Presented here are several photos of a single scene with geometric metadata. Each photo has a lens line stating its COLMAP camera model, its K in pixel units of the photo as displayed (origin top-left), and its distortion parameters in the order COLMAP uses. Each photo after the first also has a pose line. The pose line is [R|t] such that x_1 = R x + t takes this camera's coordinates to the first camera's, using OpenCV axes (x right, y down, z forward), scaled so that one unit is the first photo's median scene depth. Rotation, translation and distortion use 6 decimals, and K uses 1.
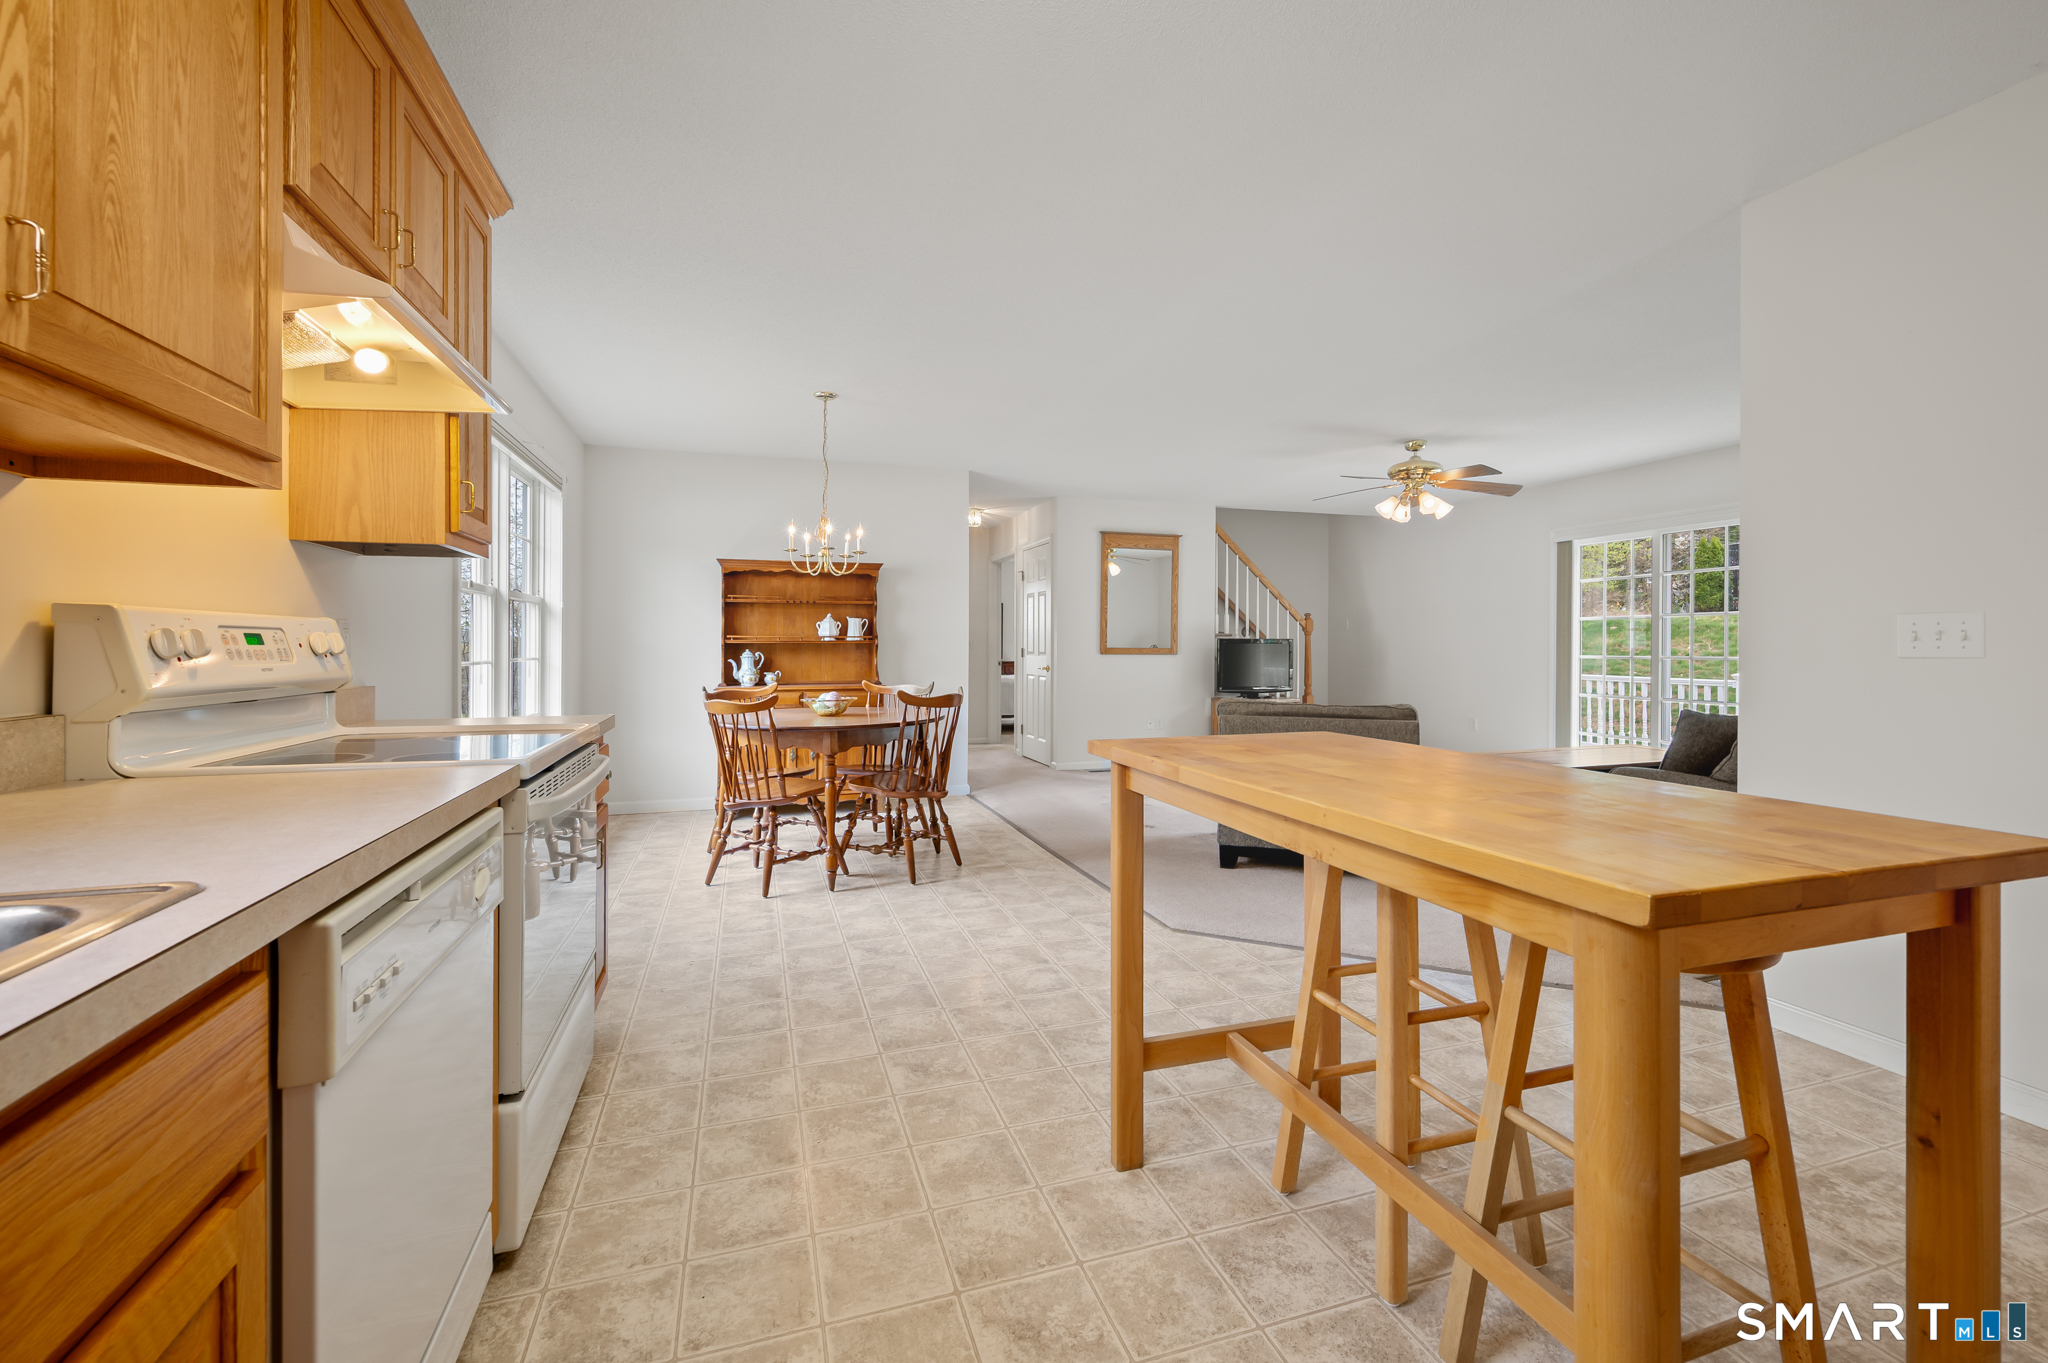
lens RADIAL K [[855.6, 0, 1025.4], [0, 855.6, 645.2], [0, 0, 1]] dist [-0.000559, 0.000265]
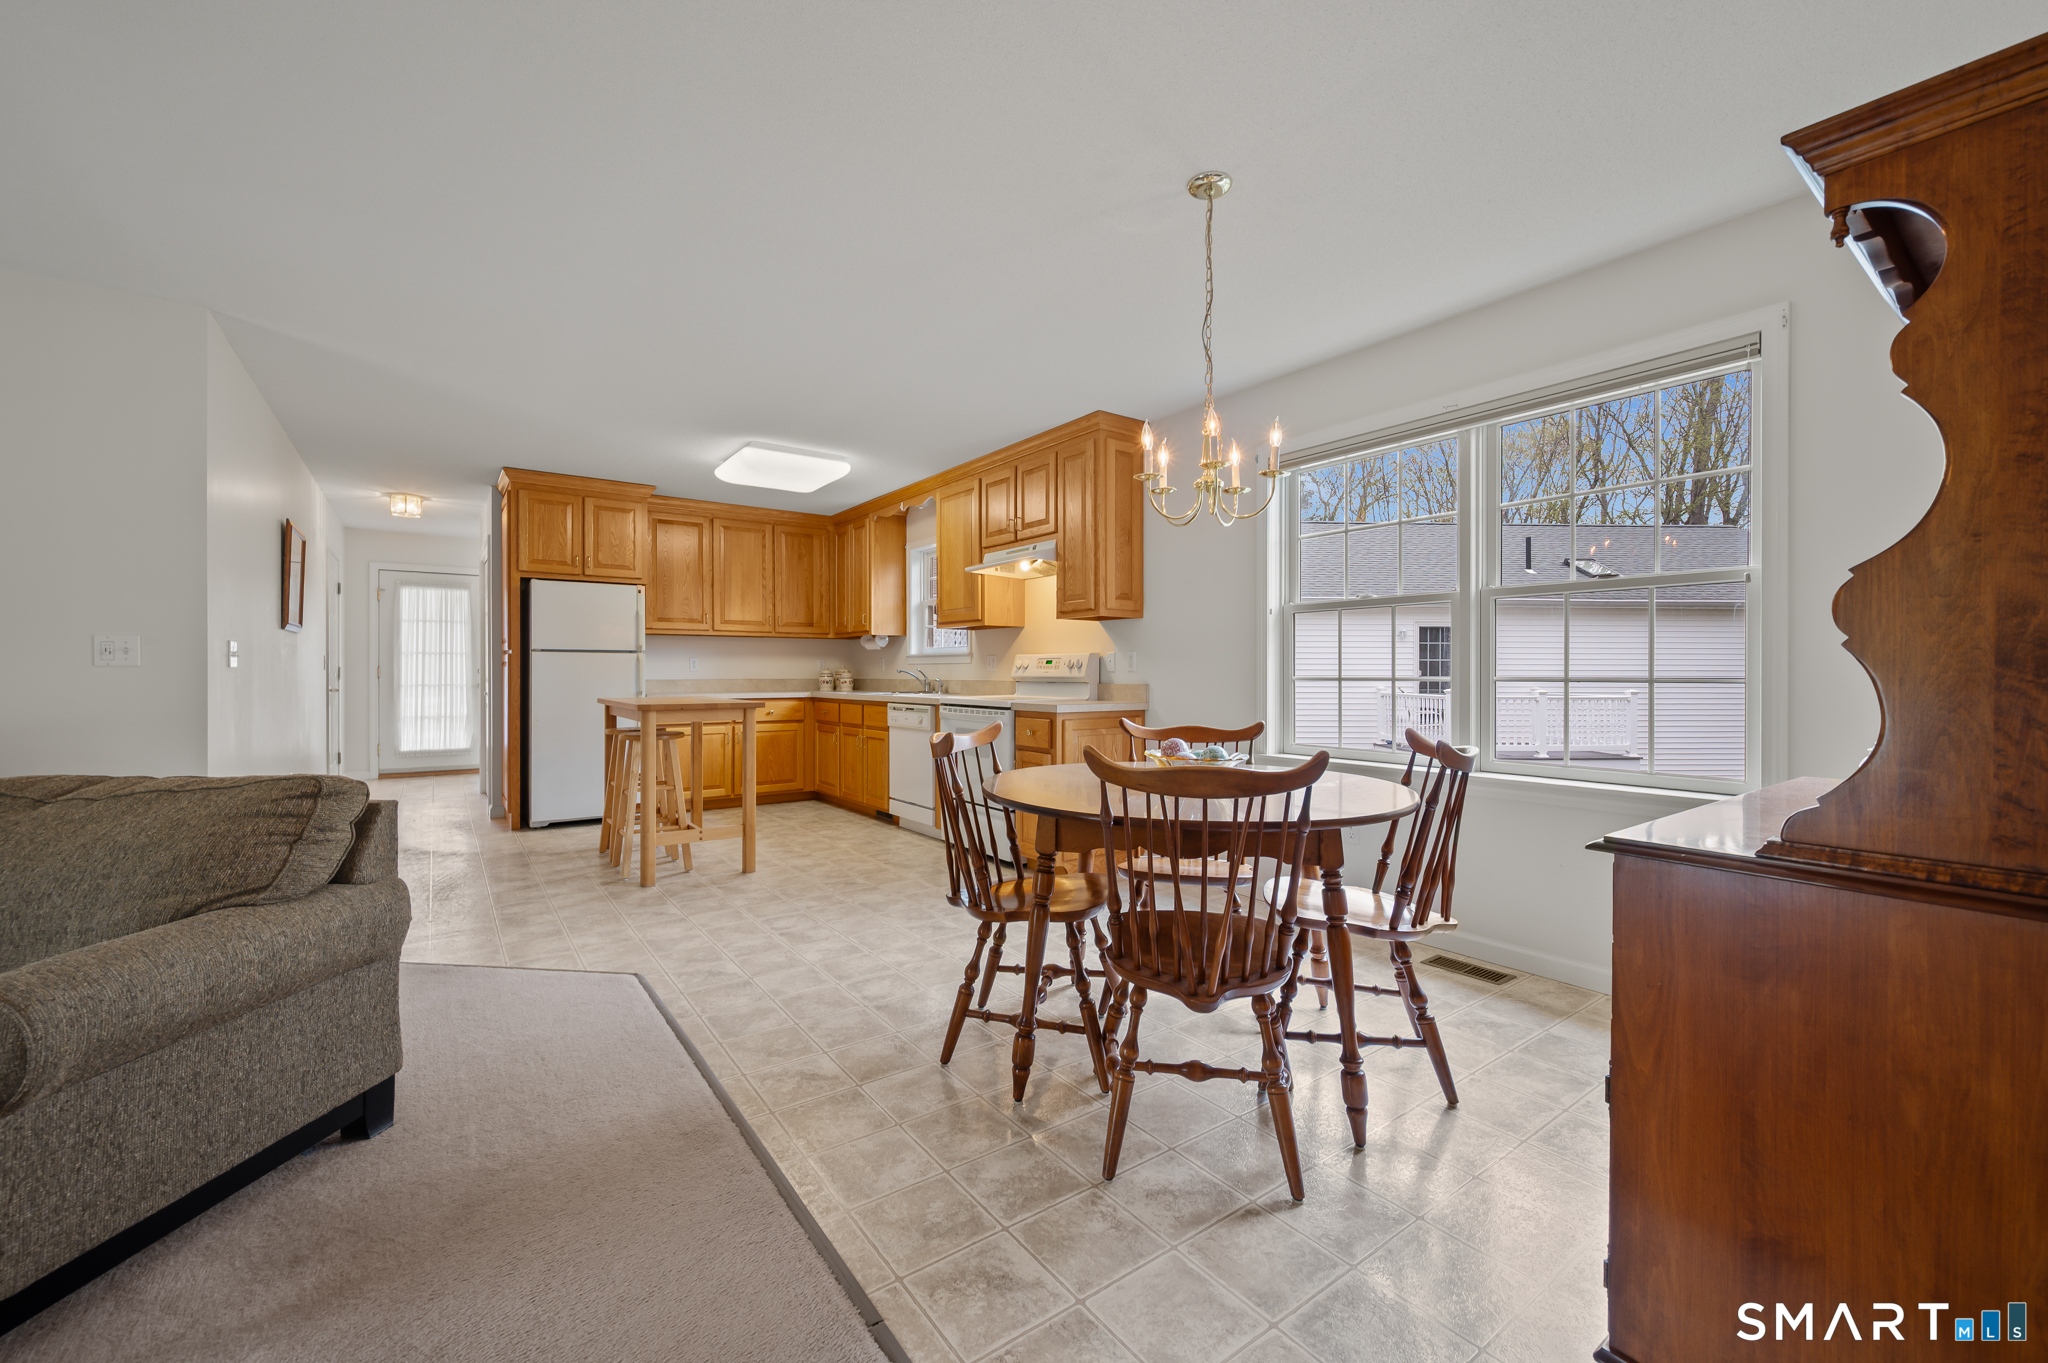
lens RADIAL K [[817.6, 0, 1024.0], [0, 817.6, 681.5], [0, 0, 1]] dist [-0.001067, -0.000262]
pose [[-0.953525, 0.002891, -0.301299, 0.041579], [-0.000817, 0.999925, 0.012180, 0.014420], [0.301312, 0.011860, -0.953452, 2.052216]]
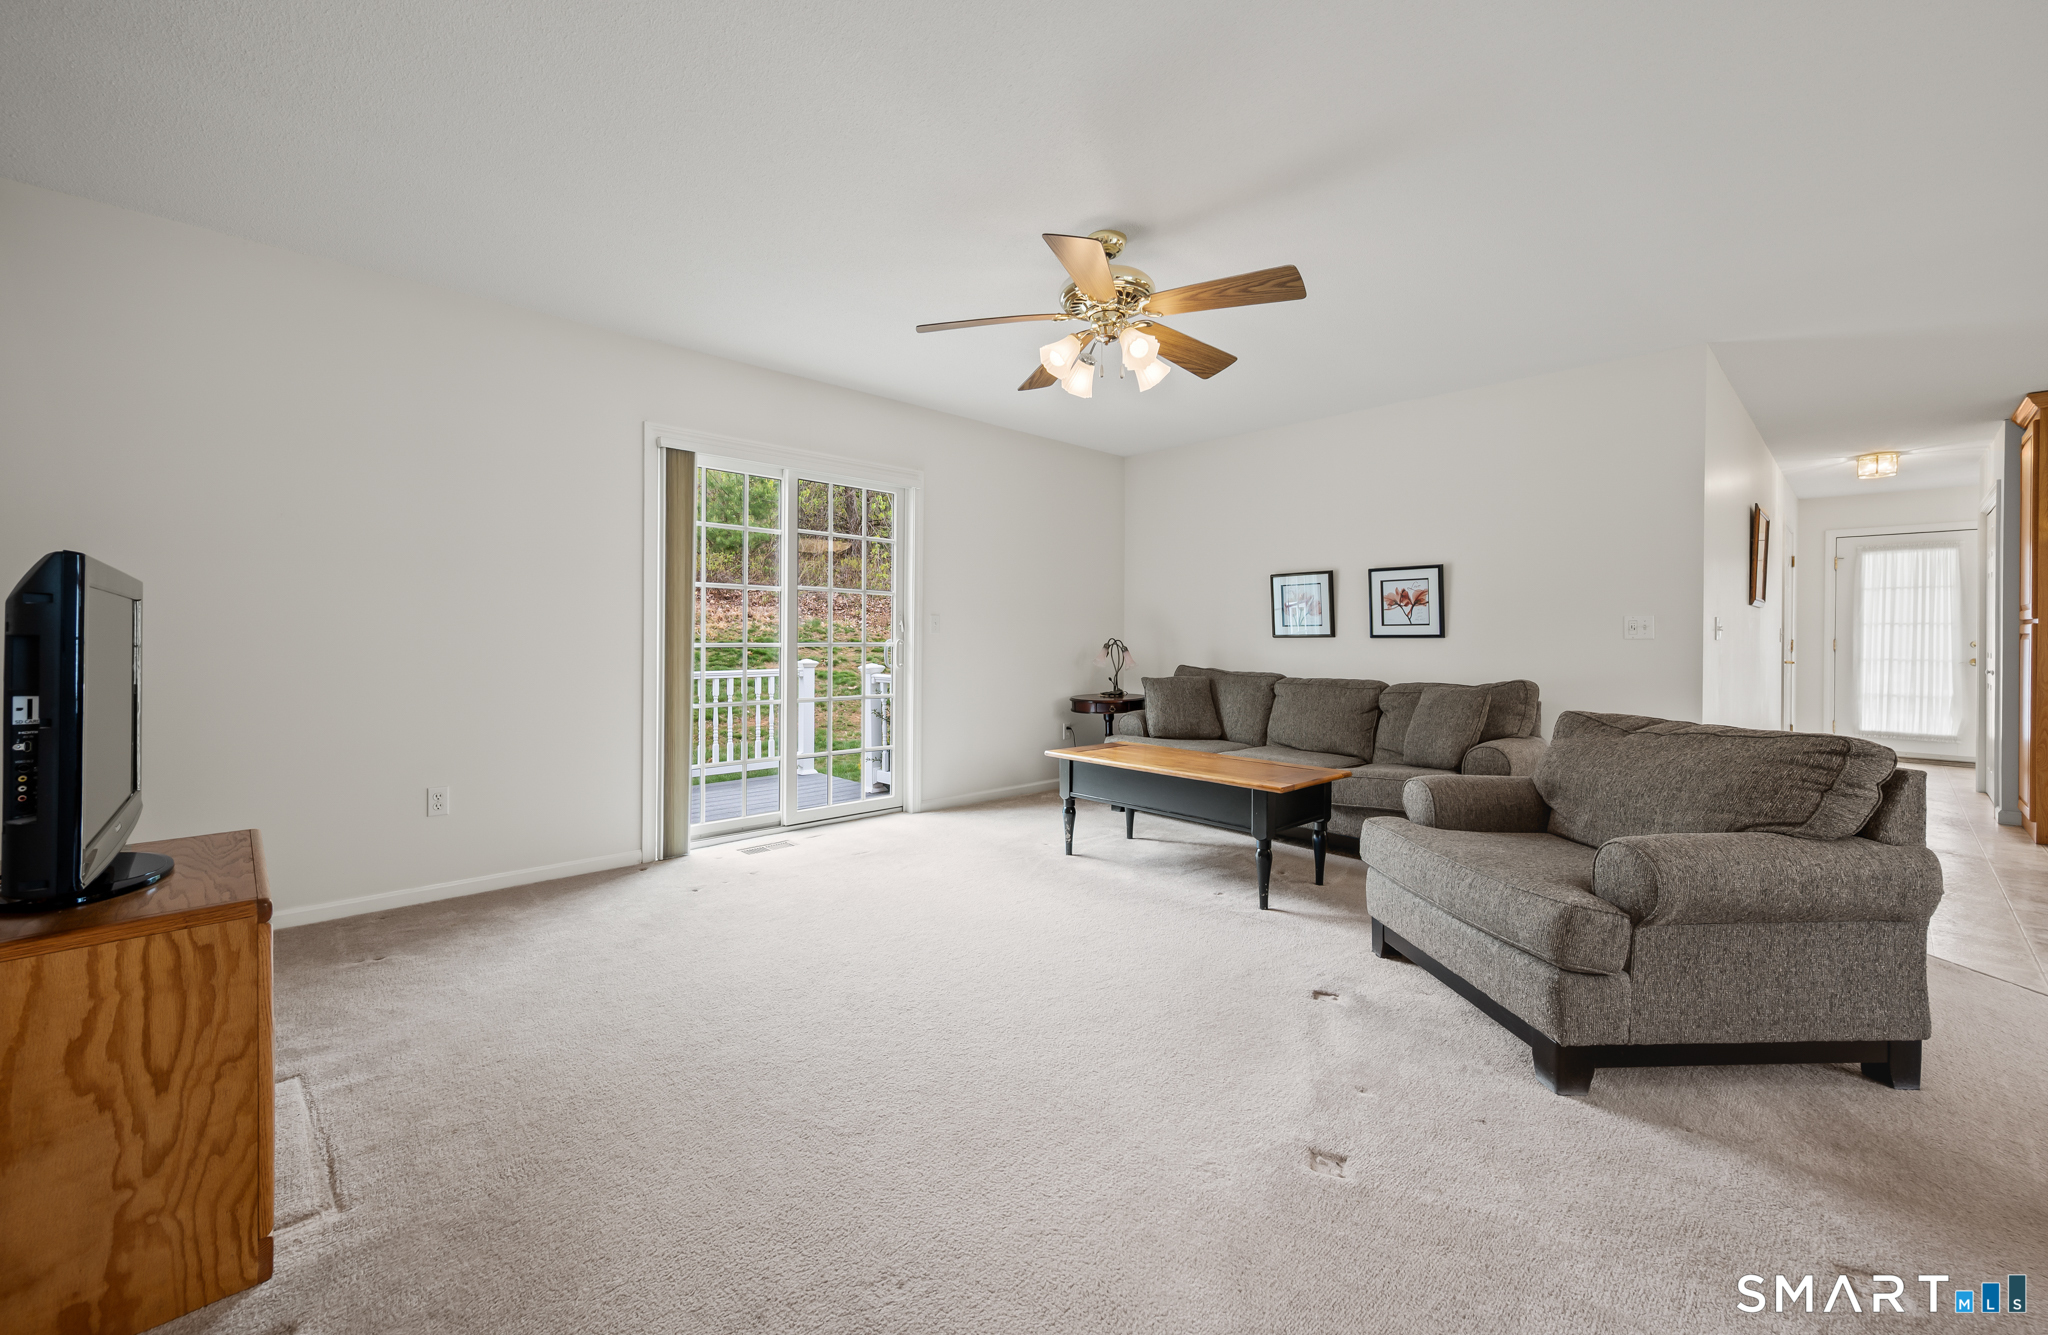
lens RADIAL K [[815.5, 0, 1035.4], [0, 815.5, 639.1], [0, 0, 1]] dist [0.000119, 0.006744]
pose [[-0.438223, -0.004171, 0.898857, 0.039003], [-0.007139, 0.999974, 0.001160, 0.014429], [-0.898838, -0.005909, -0.438241, 2.204661]]
